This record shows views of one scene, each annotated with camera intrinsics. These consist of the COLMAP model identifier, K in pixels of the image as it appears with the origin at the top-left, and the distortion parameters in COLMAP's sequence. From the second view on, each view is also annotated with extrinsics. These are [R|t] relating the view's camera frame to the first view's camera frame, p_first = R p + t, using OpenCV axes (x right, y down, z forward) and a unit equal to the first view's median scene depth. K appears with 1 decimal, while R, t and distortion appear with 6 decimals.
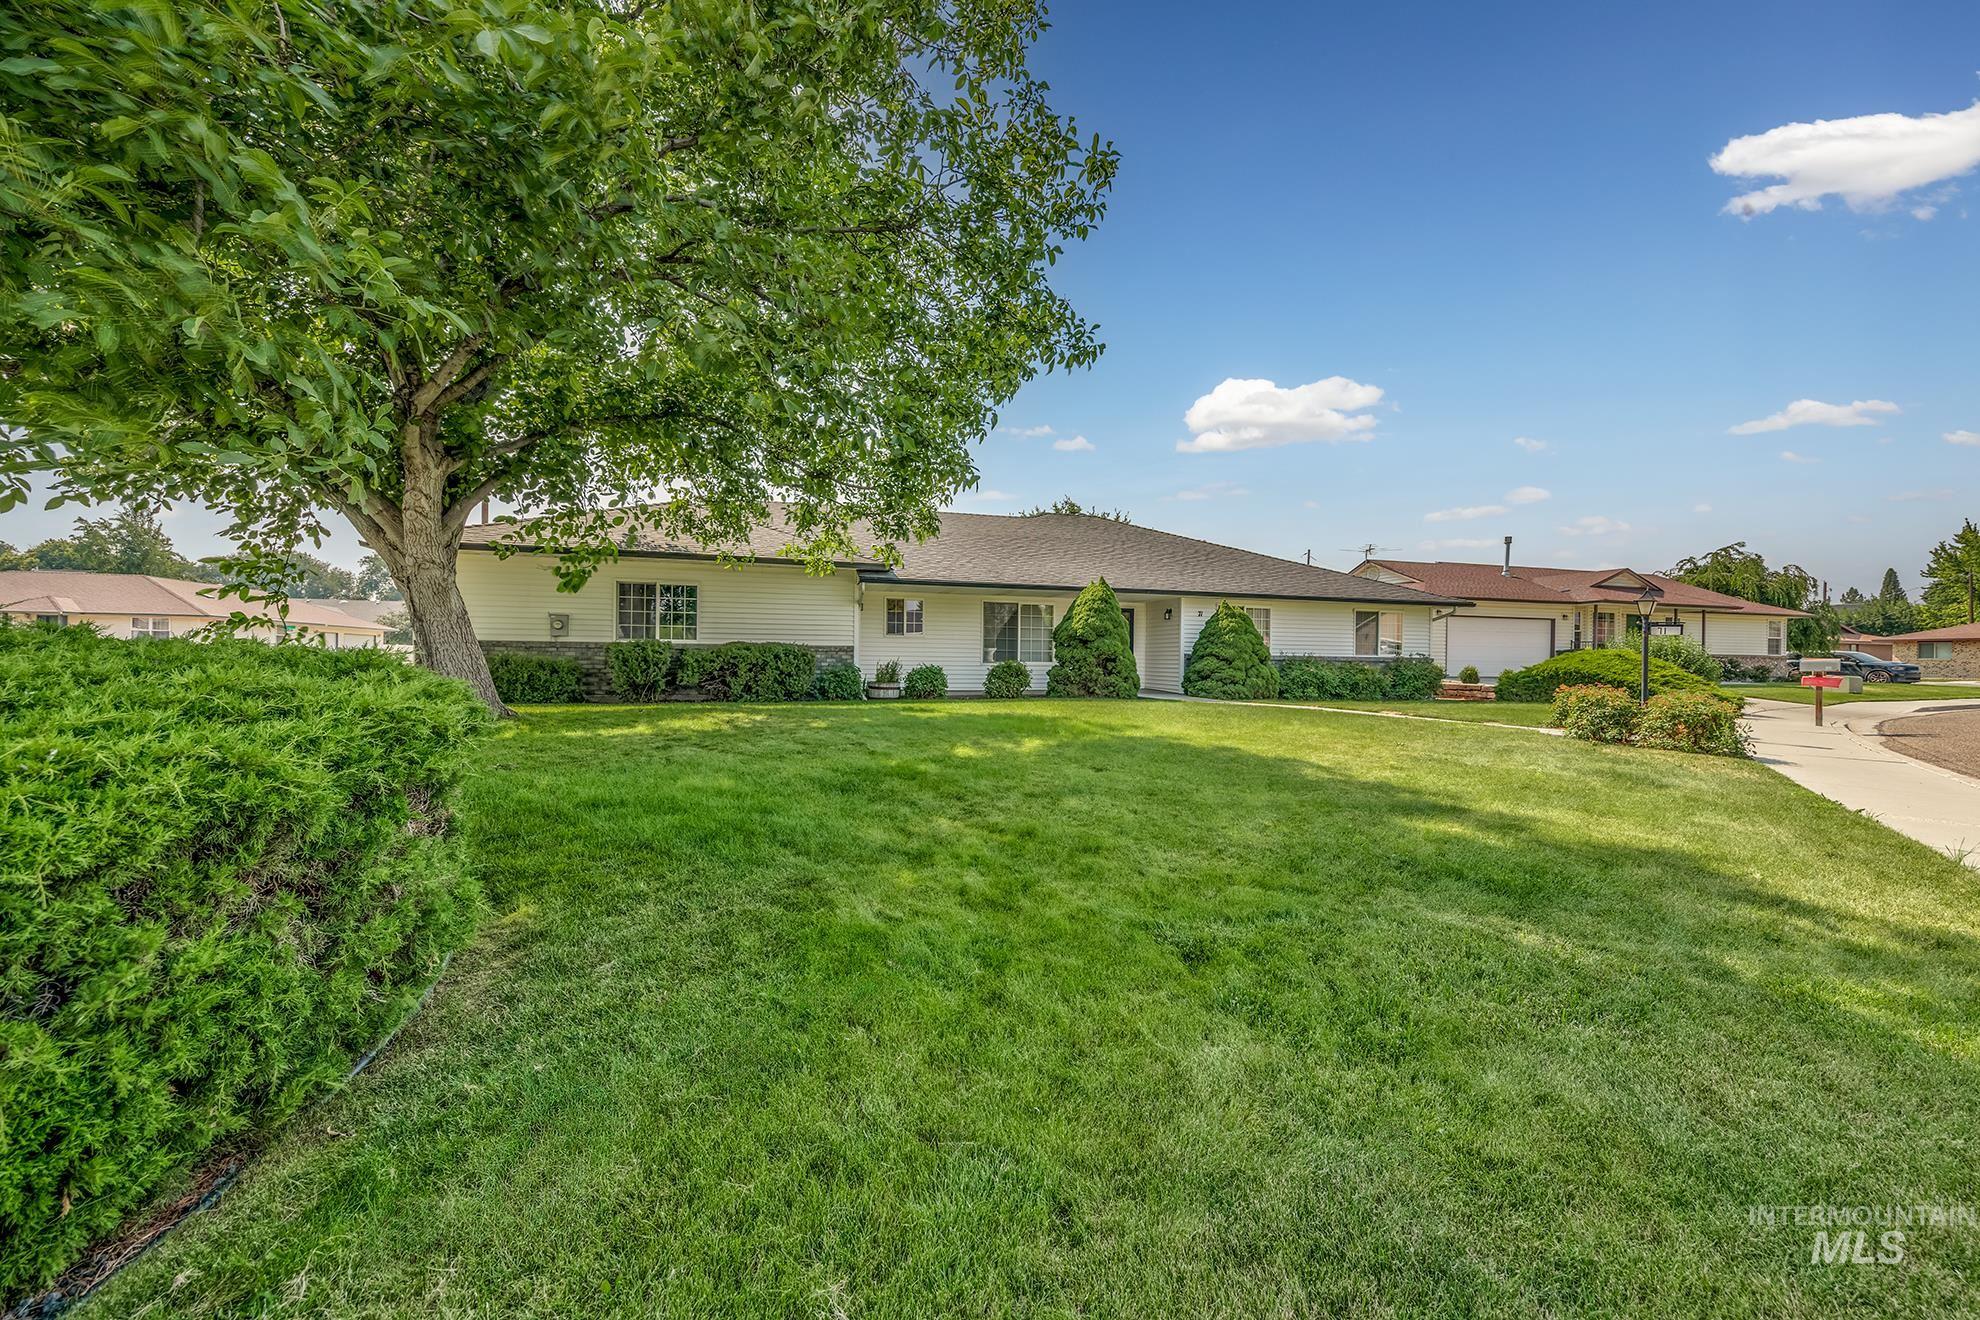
lens RADIAL K [[785.4, 0, 995.6], [0, 785.4, 668.2], [0, 0, 1]] dist [-0.008184, -0.000776]
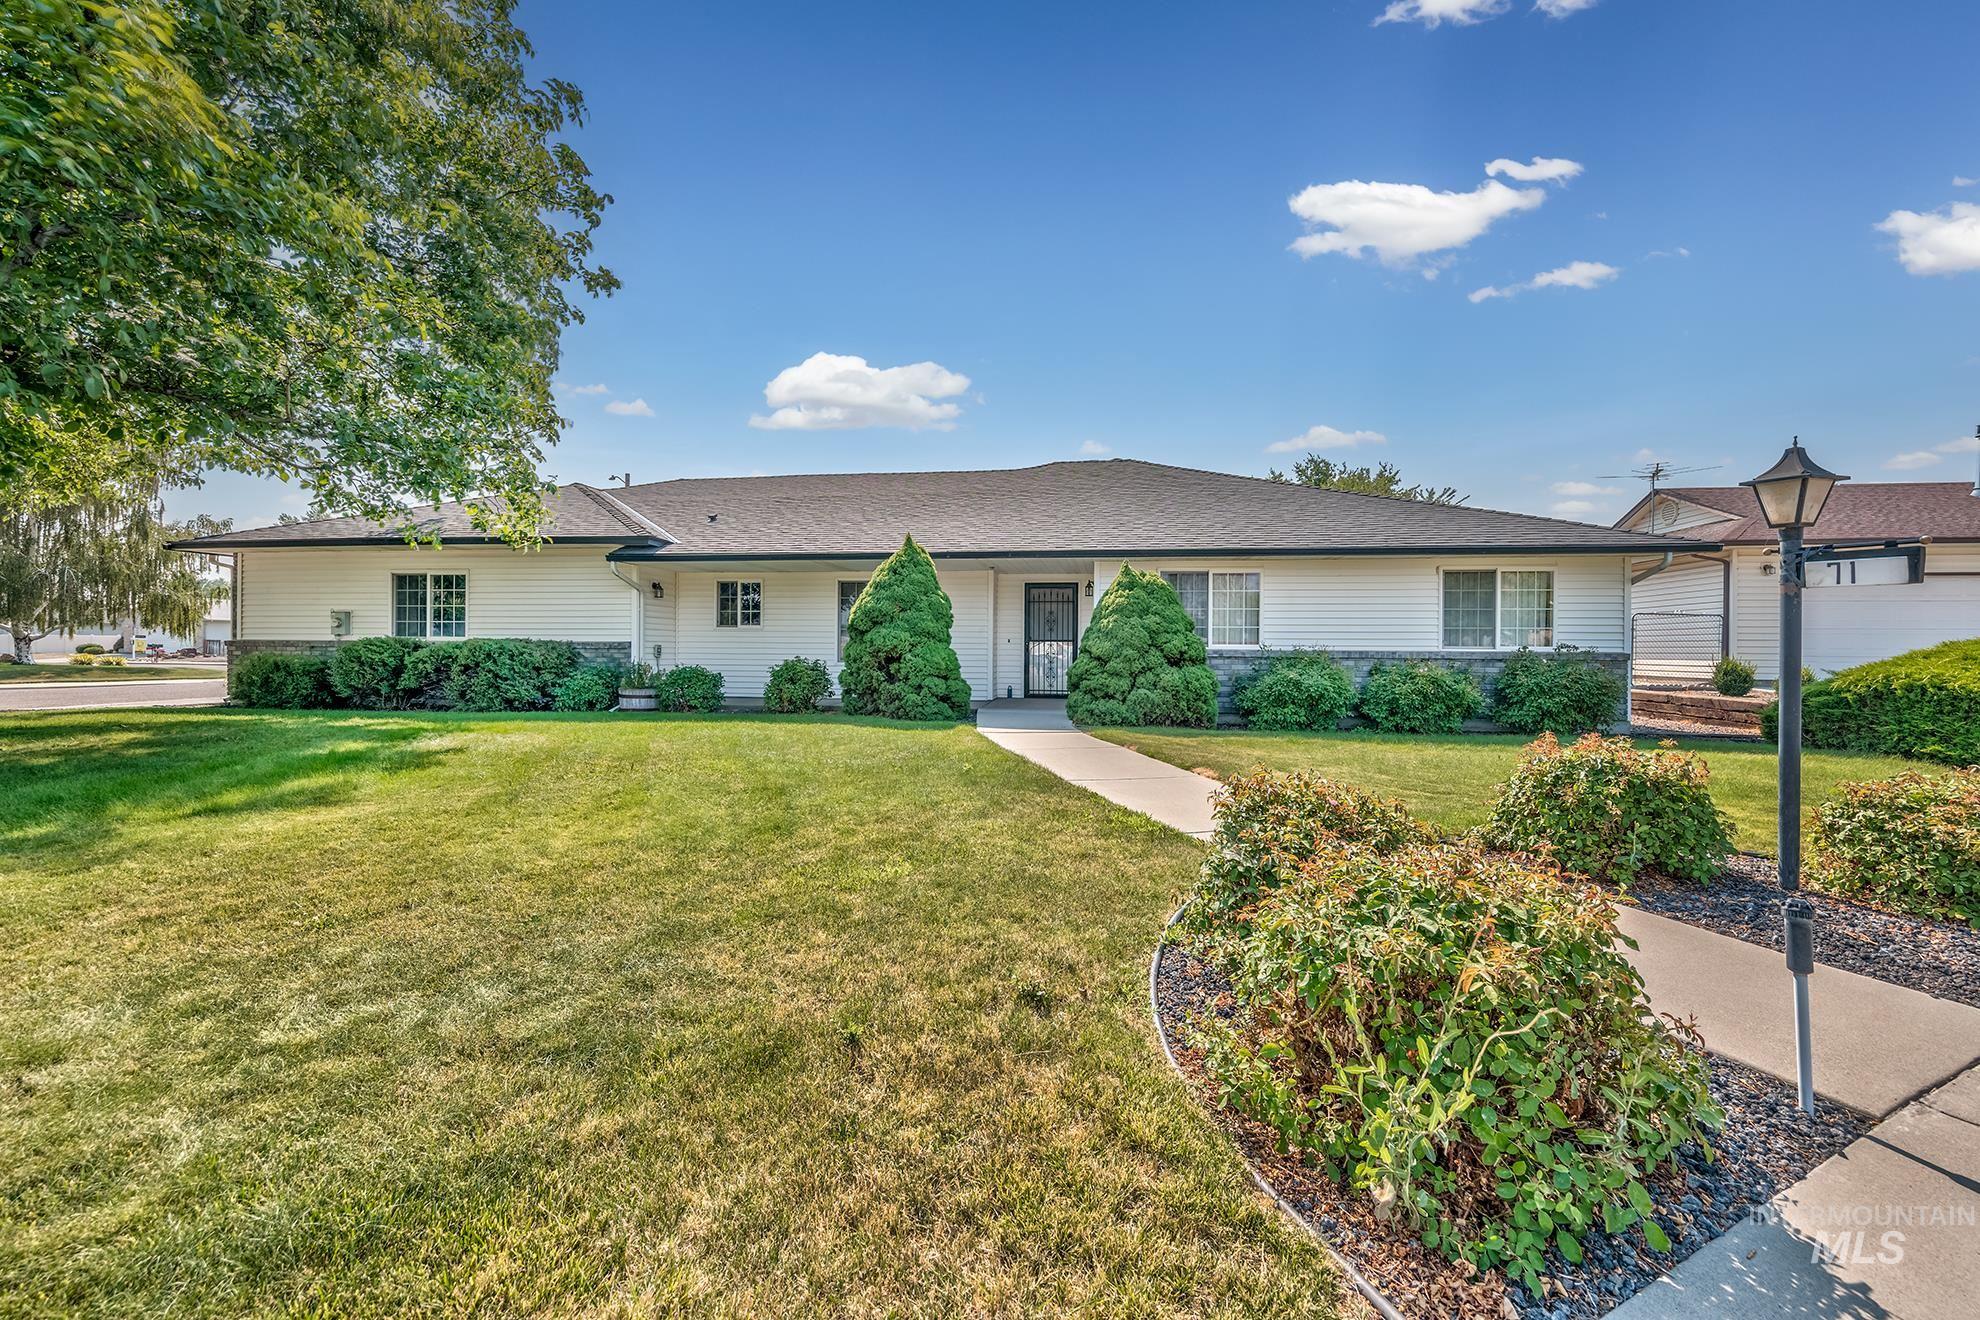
lens RADIAL K [[785.4, 0, 989.9], [0, 785.4, 659.4], [0, 0, 1]] dist [-0.008184, -0.000776]
pose [[0.906914, 0.000803, -0.421314, 0.497879], [-0.000259, 0.999999, 0.001349, -0.011587], [0.421315, -0.001115, 0.906914, 0.434264]]
